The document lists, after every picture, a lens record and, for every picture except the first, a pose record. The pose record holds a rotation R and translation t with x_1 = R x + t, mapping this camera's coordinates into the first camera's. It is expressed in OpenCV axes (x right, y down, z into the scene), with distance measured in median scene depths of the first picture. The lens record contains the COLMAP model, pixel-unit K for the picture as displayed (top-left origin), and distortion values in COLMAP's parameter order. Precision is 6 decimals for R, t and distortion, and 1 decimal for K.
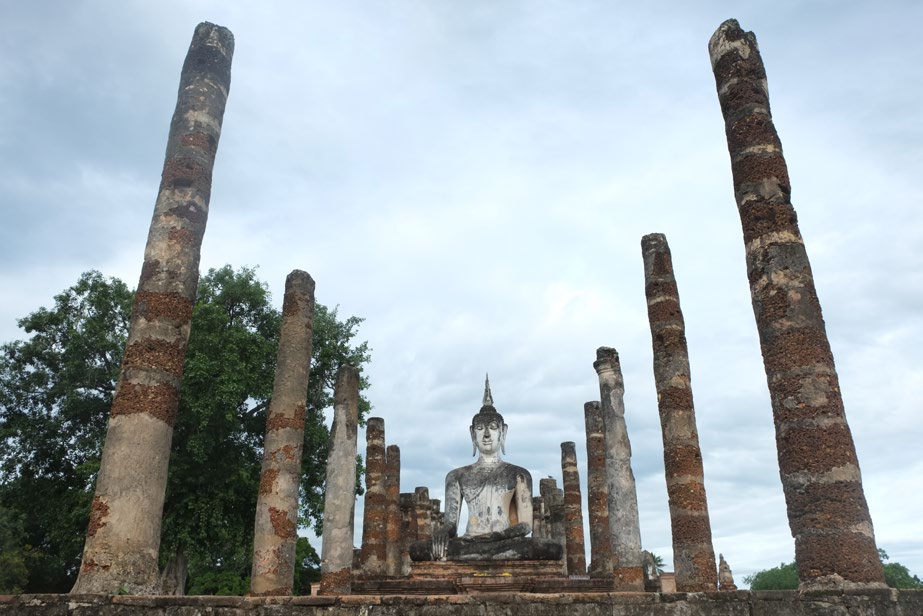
lens RADIAL K [[721.5, 0, 461.5], [0, 721.5, 308.0], [0, 0, 1]] dist [-0.073718, 0.055692]
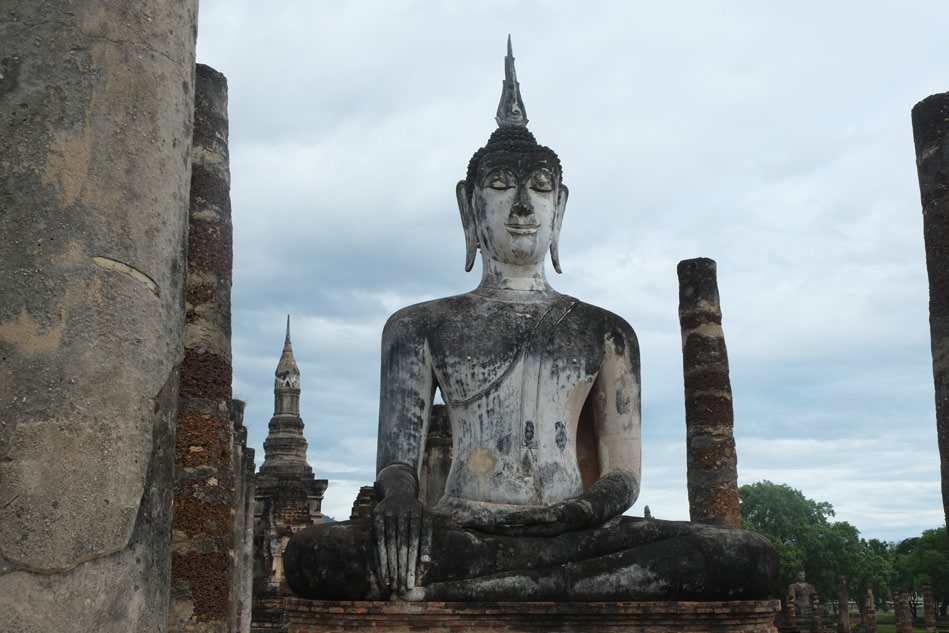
lens RADIAL K [[1065.6, 0, 476.8], [0, 1065.6, 333.9], [0, 0, 1]] dist [-0.052928, 0.052392]
pose [[0.970437, 0.059824, 0.233821, -0.097331], [-0.102214, 0.979495, 0.173613, 0.157129], [-0.218641, -0.192380, 0.956654, 0.553613]]
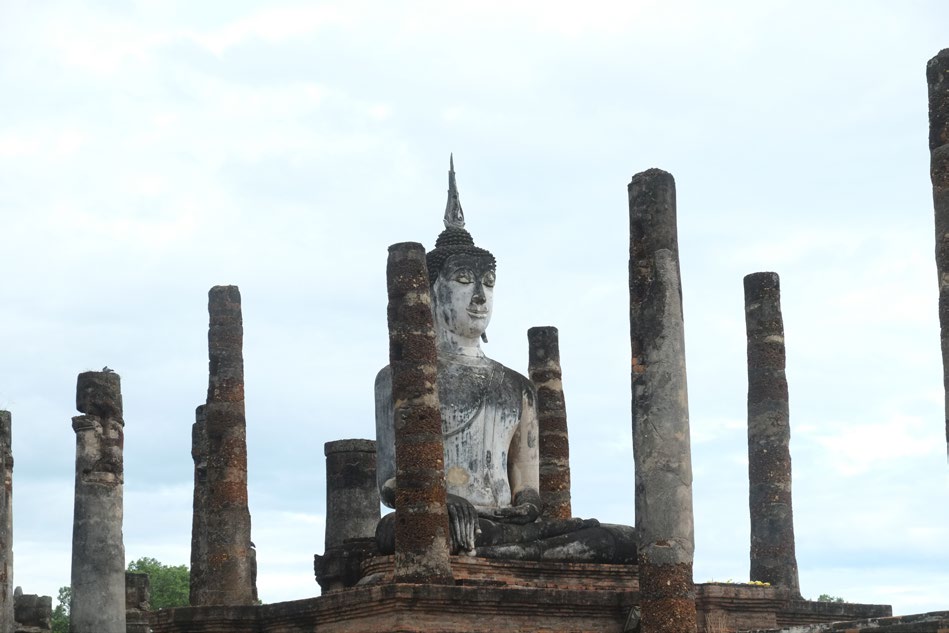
lens RADIAL K [[2288.4, 0, 503.1], [0, 2288.4, 350.9], [0, 0, 1]] dist [-0.134455, 2.920407]
pose [[0.763956, 0.106557, 0.636410, -0.907573], [-0.245771, 0.959980, 0.134293, 0.010417], [-0.596631, -0.259005, 0.759571, -0.125783]]
